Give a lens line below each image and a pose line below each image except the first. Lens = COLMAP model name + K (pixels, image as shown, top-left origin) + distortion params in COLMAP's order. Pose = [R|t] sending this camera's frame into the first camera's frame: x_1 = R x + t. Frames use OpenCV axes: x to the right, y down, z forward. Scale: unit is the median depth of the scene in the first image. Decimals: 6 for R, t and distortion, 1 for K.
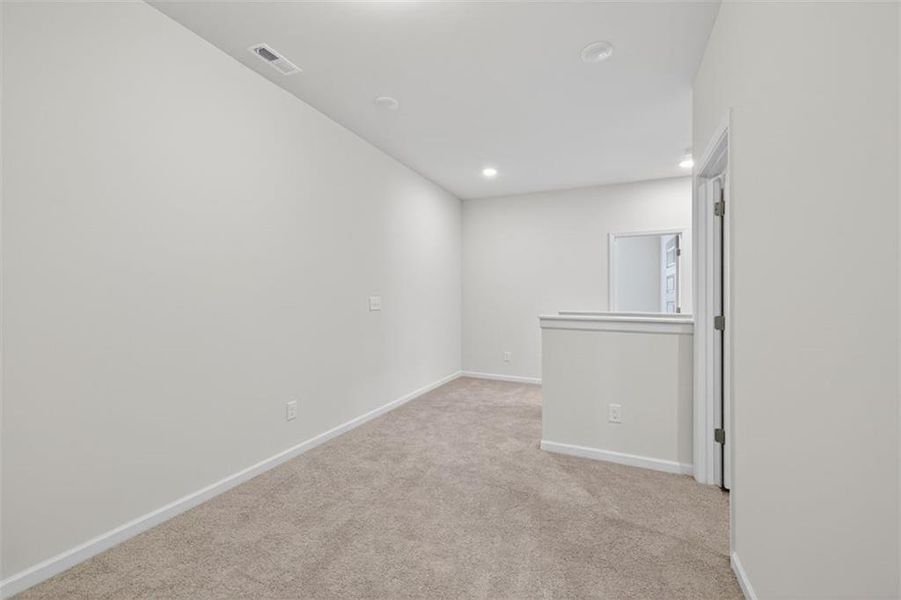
lens RADIAL K [[368.8, 0, 454.6], [0, 368.8, 296.6], [0, 0, 1]] dist [0.001133, 0.000014]
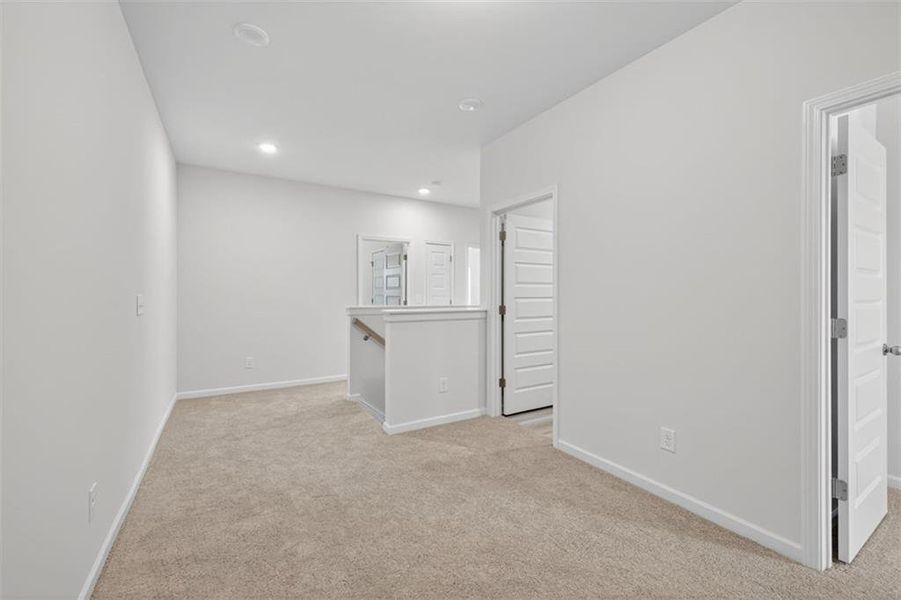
lens RADIAL K [[371.3, 0, 454.2], [0, 371.3, 289.2], [0, 0, 1]] dist [0.000205, -0.000046]
pose [[0.567768, 0.006236, 0.823165, -0.582414], [-0.000191, 0.999972, -0.007444, -0.002170], [-0.823189, 0.004069, 0.567754, 0.240124]]
